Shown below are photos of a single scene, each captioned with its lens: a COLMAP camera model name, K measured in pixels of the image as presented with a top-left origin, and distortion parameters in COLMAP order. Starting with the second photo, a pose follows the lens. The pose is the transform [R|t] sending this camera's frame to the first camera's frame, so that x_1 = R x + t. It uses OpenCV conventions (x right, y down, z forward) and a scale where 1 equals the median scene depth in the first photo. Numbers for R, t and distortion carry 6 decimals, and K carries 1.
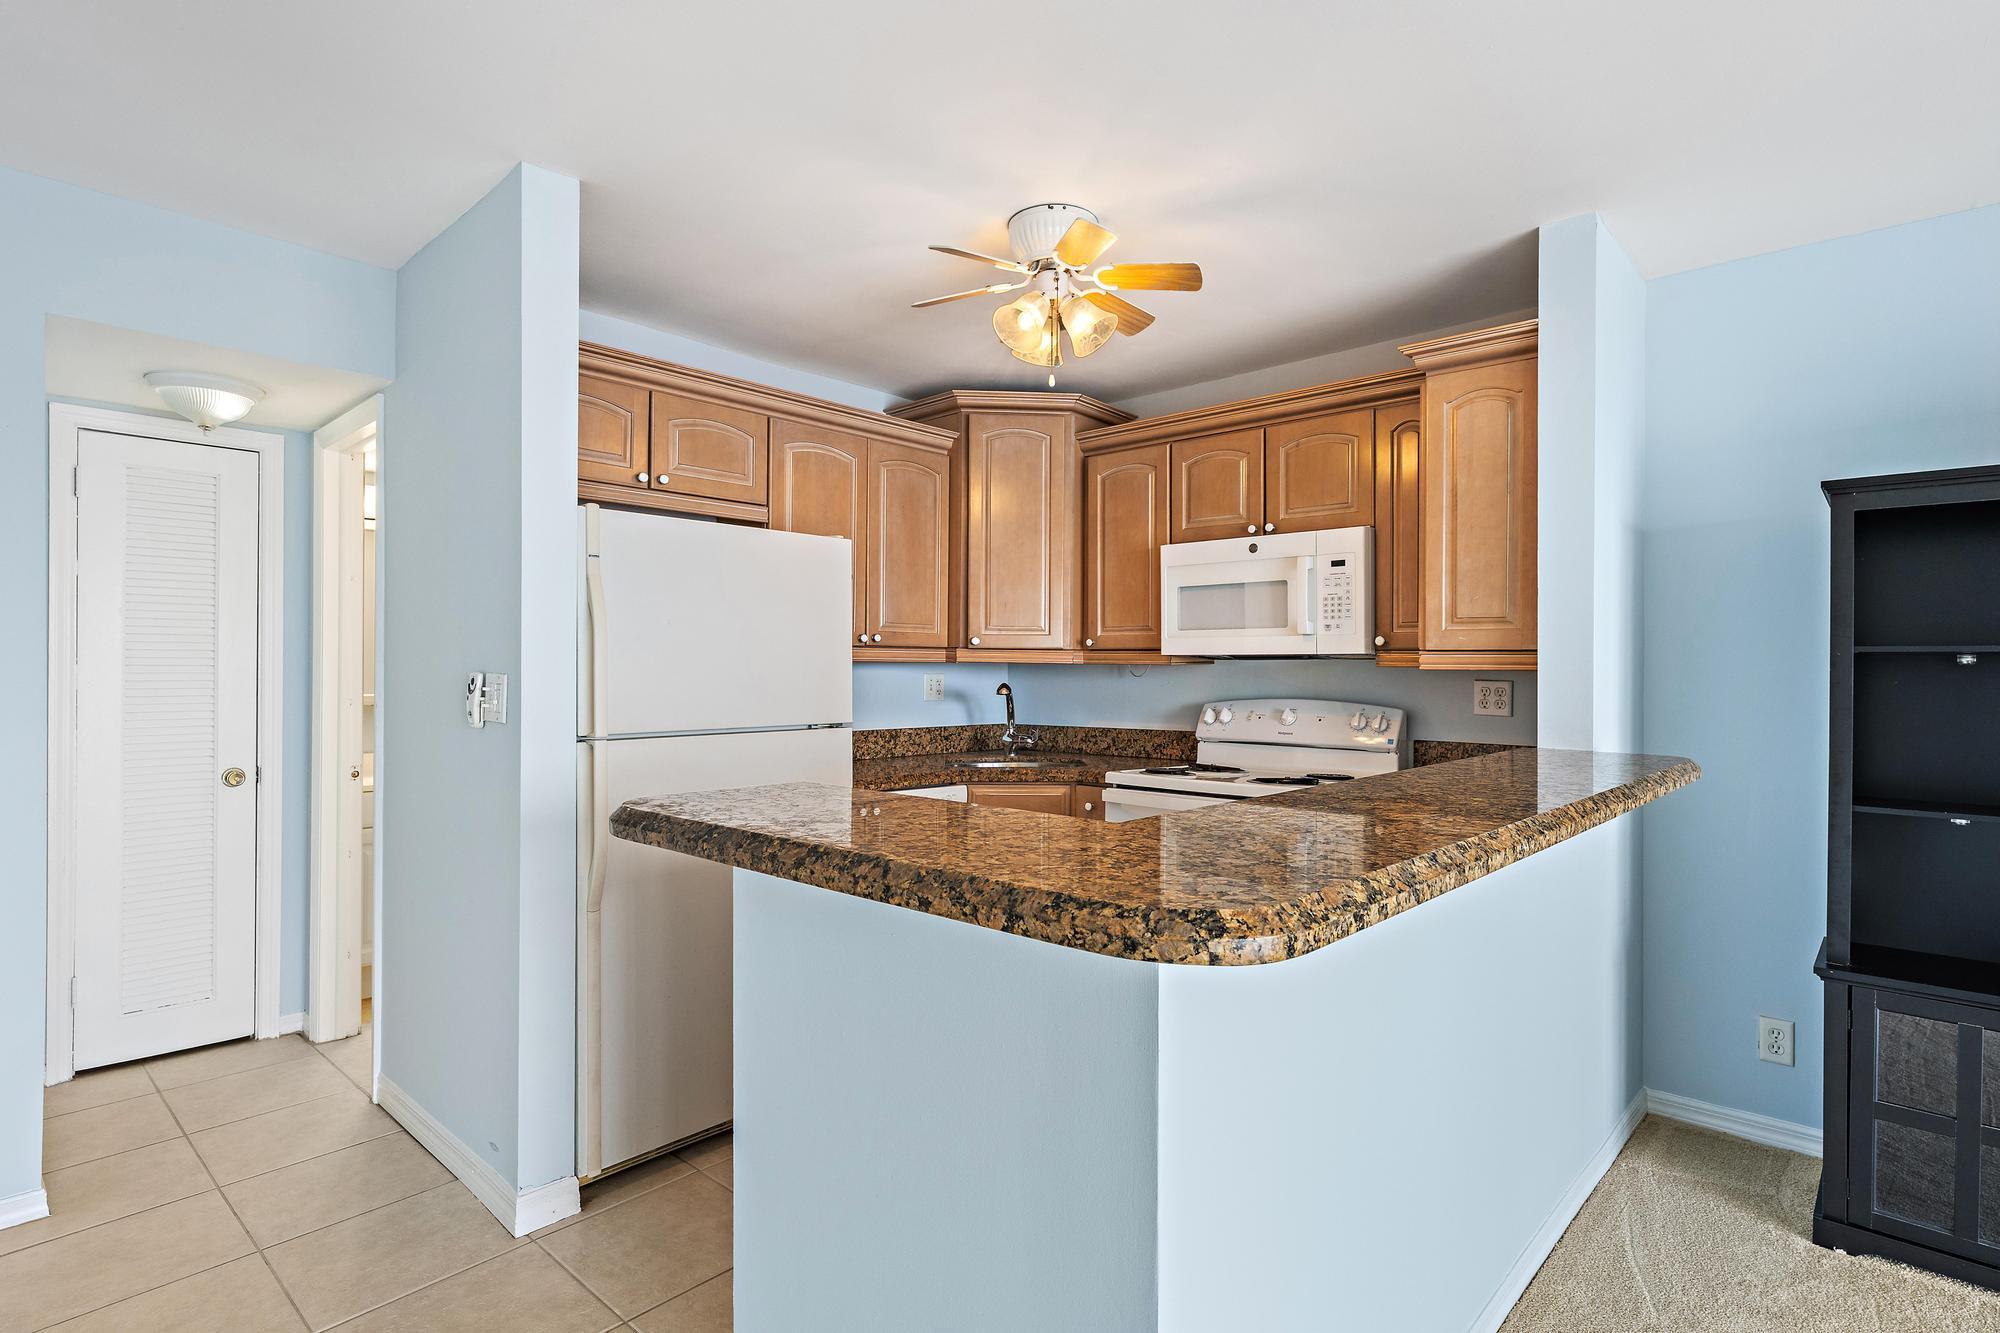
lens RADIAL K [[1001.2, 0, 1000.0], [0, 1001.2, 666.5], [0, 0, 1]] dist [-0.001743, -0.000447]
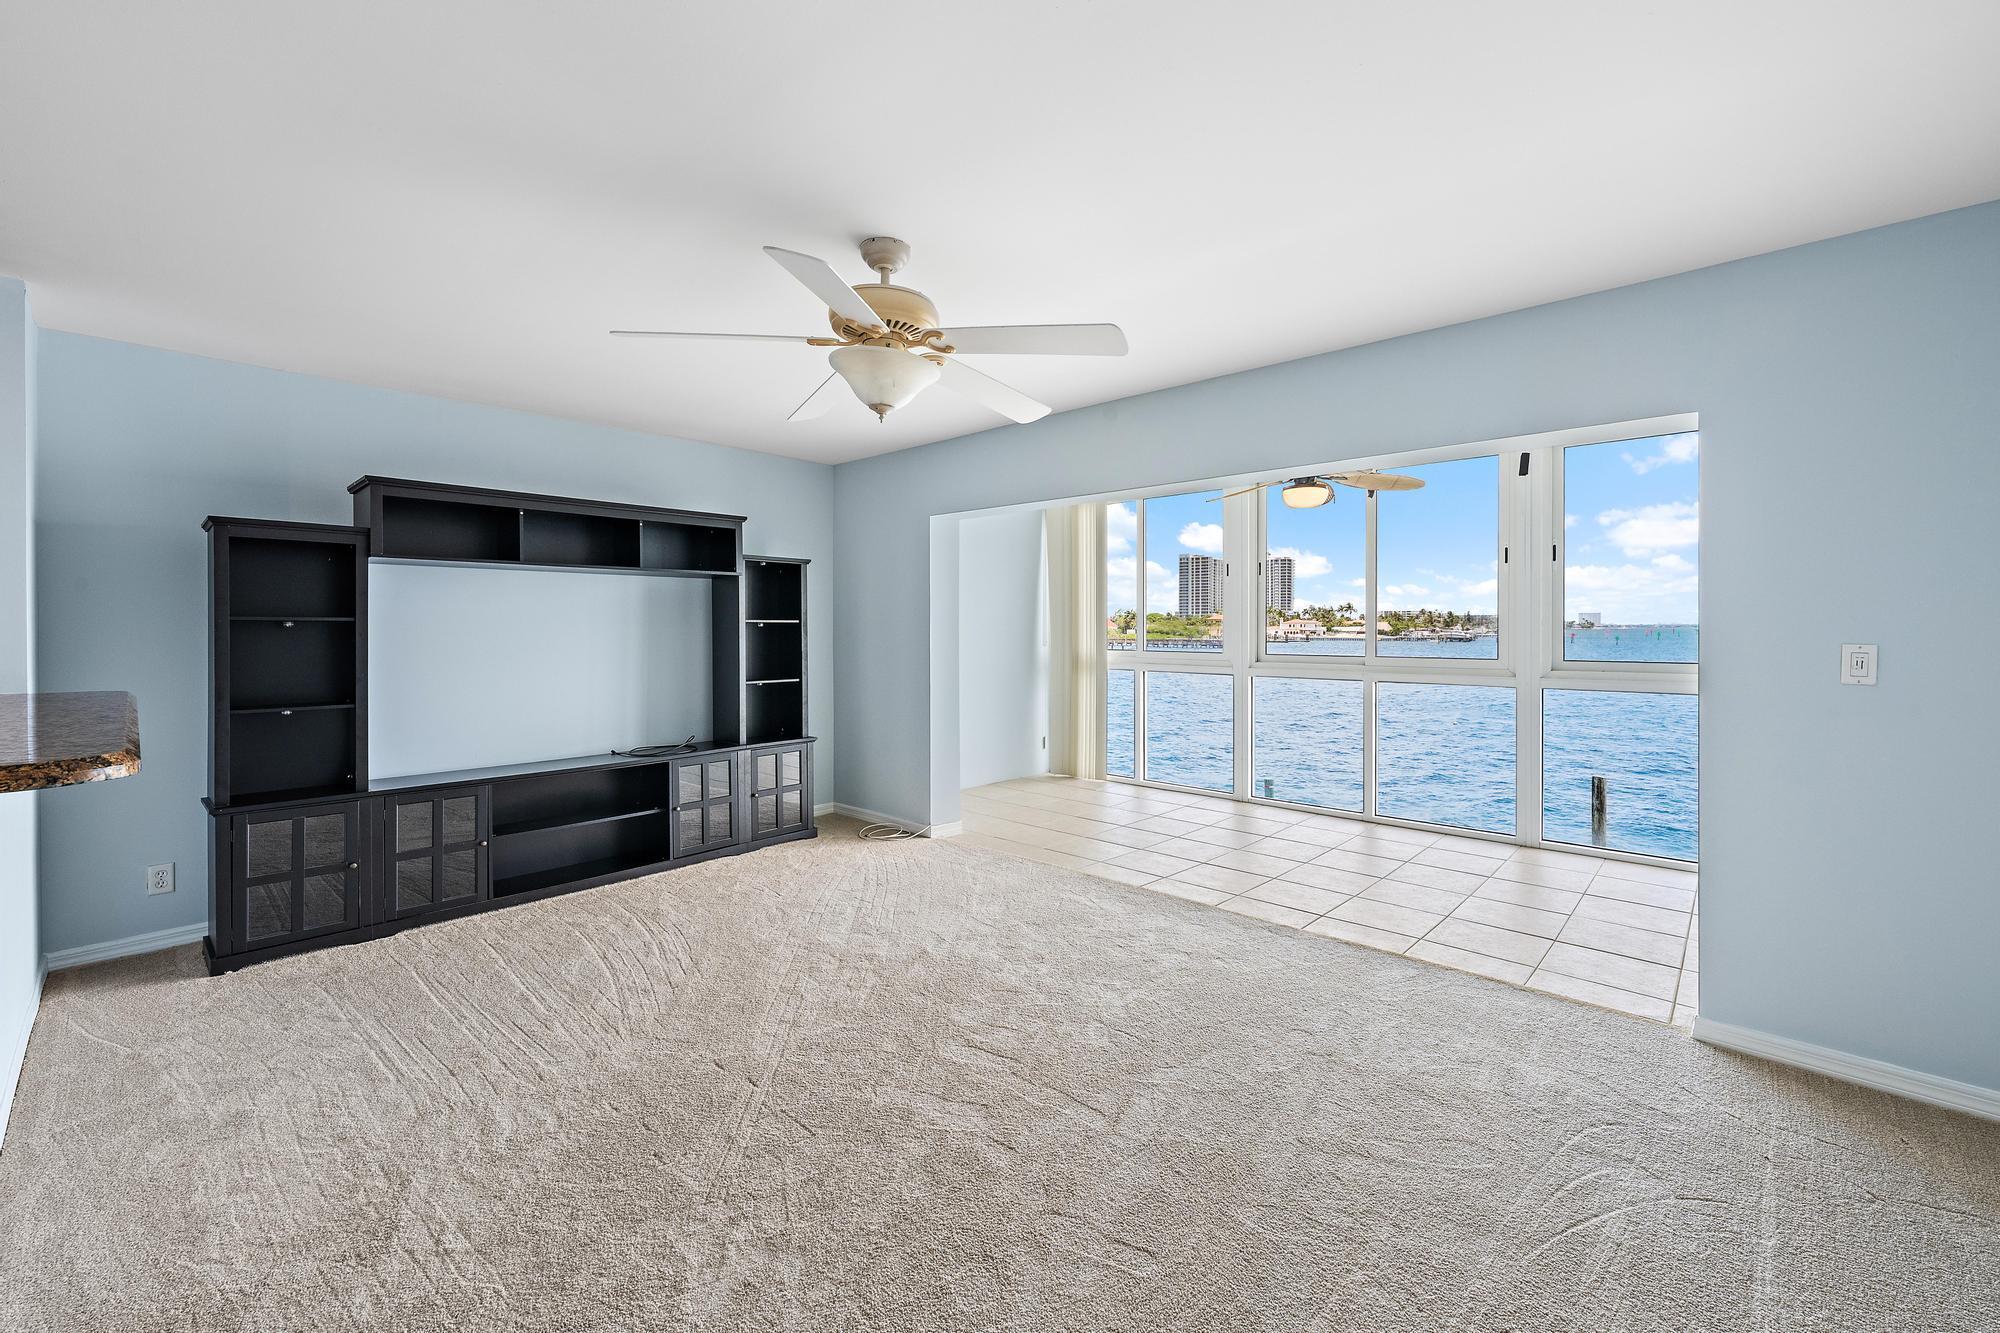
lens RADIAL K [[805.1, 0, 1013.5], [0, 805.1, 628.4], [0, 0, 1]] dist [-0.003395, -0.000402]
pose [[-0.010287, -0.006325, 0.999927, -0.337167], [-0.003678, 0.999973, 0.006288, -0.008759], [-0.999940, -0.003613, -0.010310, -0.202492]]
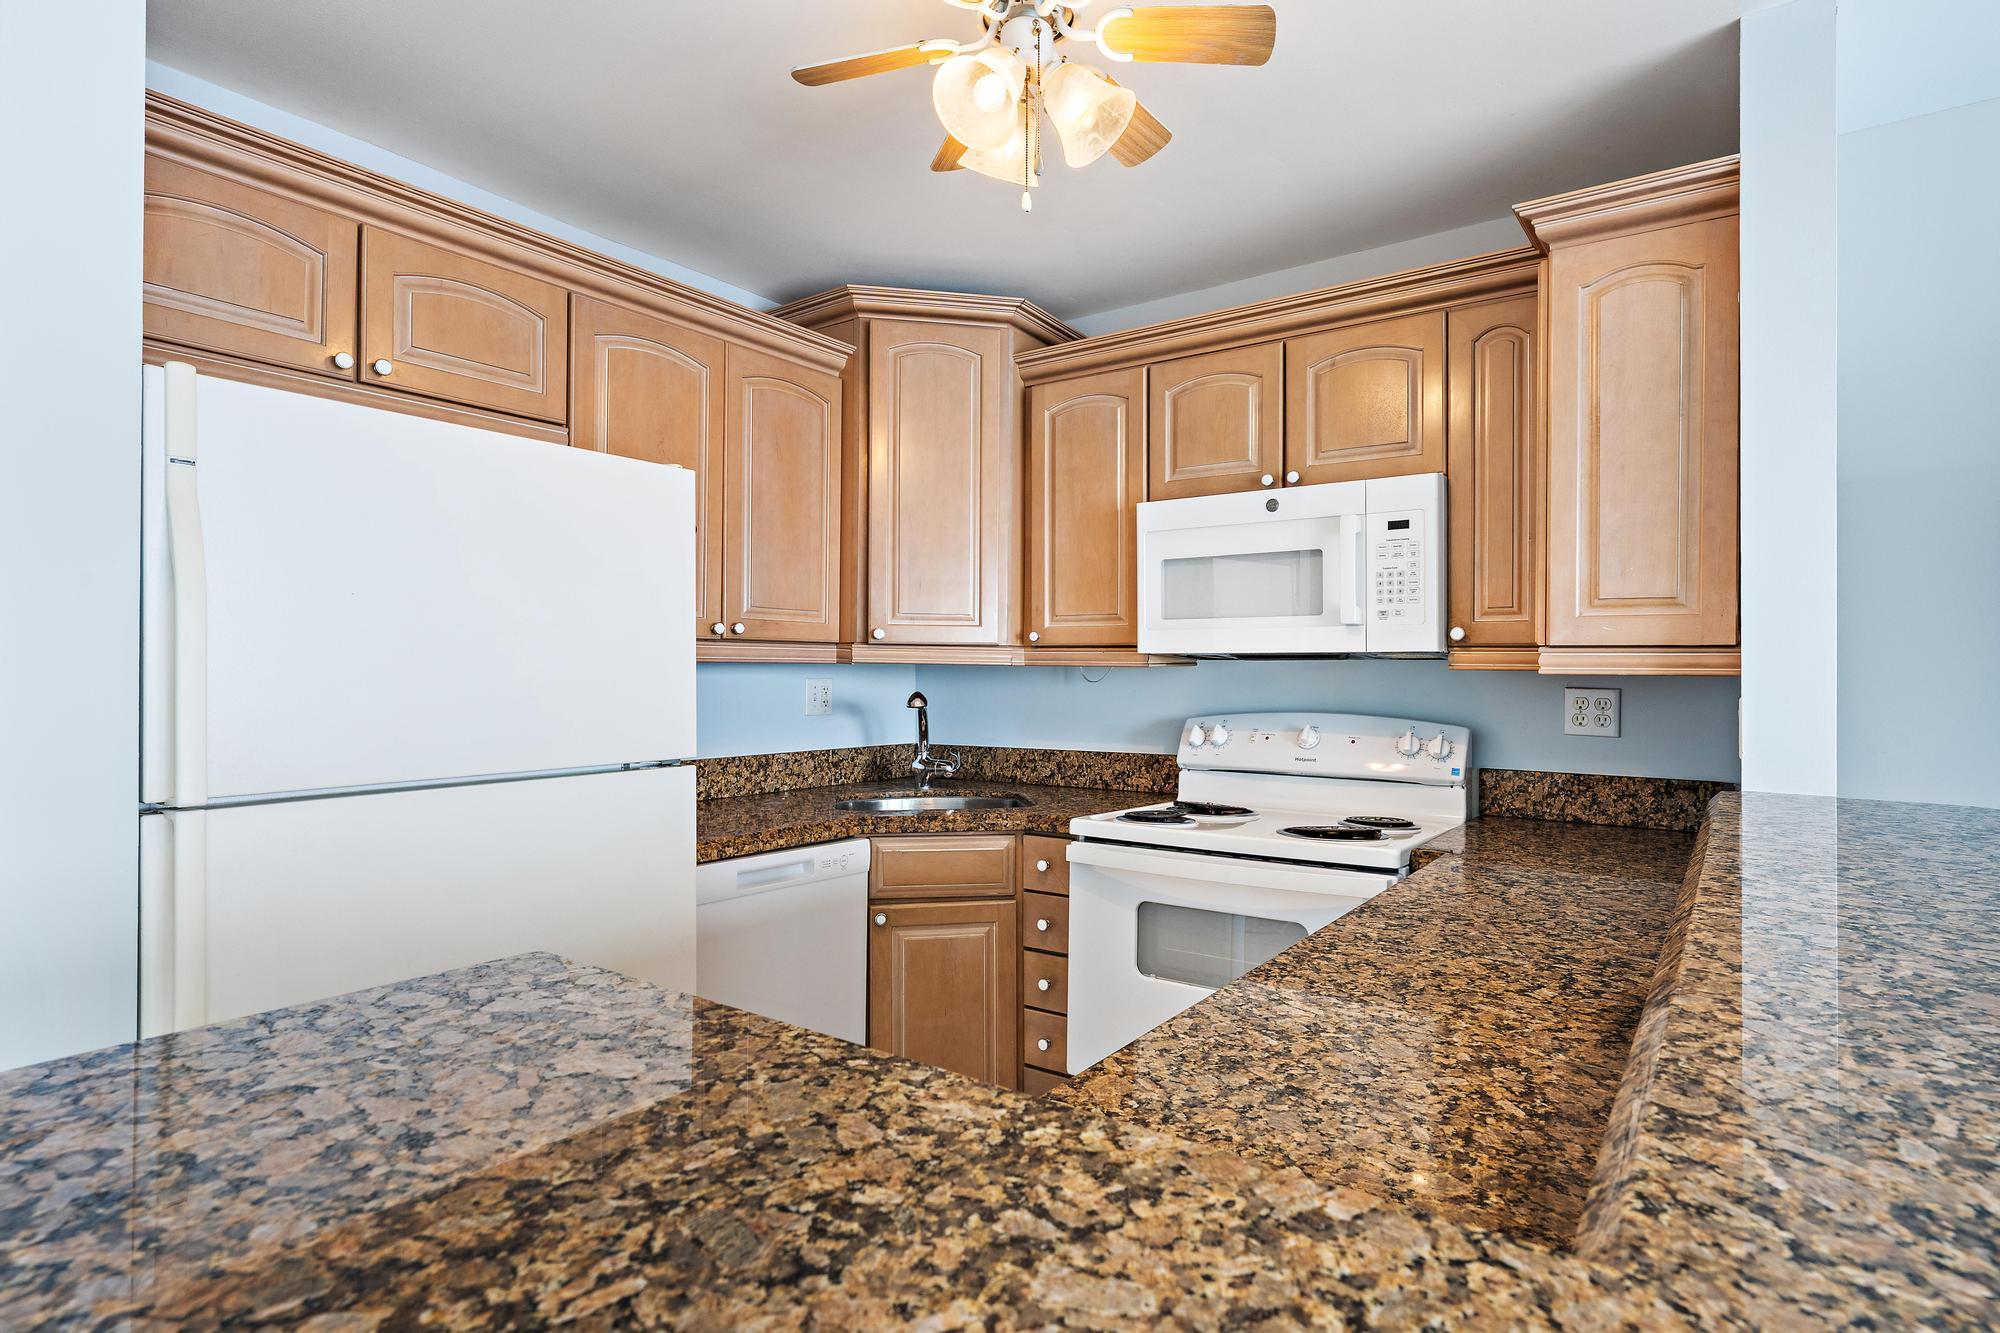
lens RADIAL K [[1027.2, 0, 1008.0], [0, 1027.2, 665.1], [0, 0, 1]] dist [-0.003280, -0.000688]
pose [[0.992007, 0.000217, 0.126185, -0.028412], [0.000131, 0.999996, -0.002749, -0.000965], [-0.126185, 0.002743, 0.992003, 0.280627]]
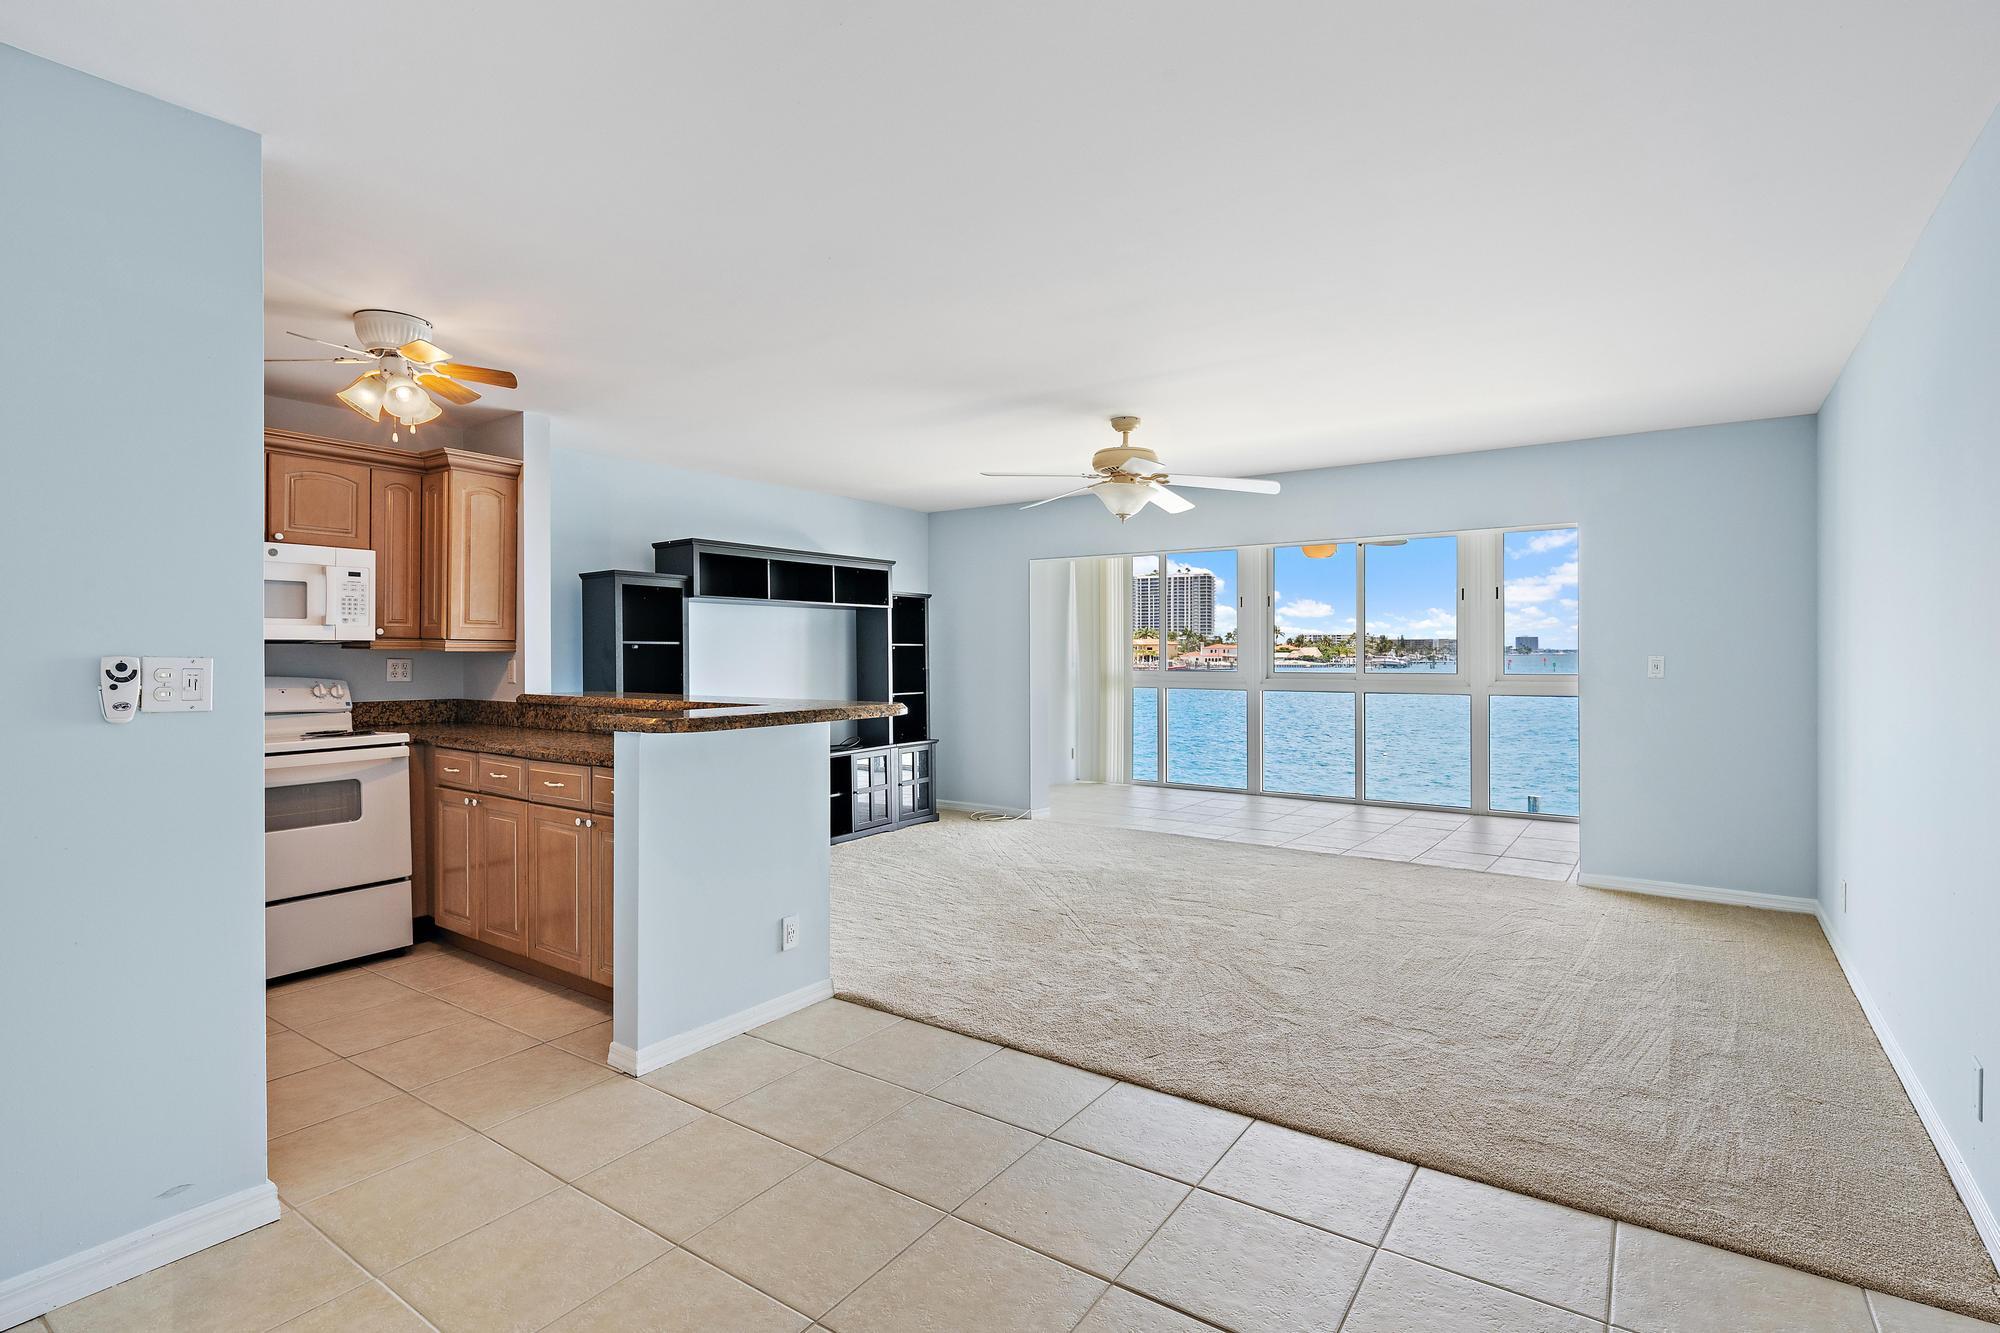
lens RADIAL K [[953.6, 0, 1006.5], [0, 953.6, 652.7], [0, 0, 1]] dist [0.003731, 0.000317]
pose [[-0.130071, -0.003606, 0.991498, -0.985367], [-0.002681, 0.999991, 0.003285, -0.001833], [-0.991501, -0.002231, -0.130079, 0.255929]]
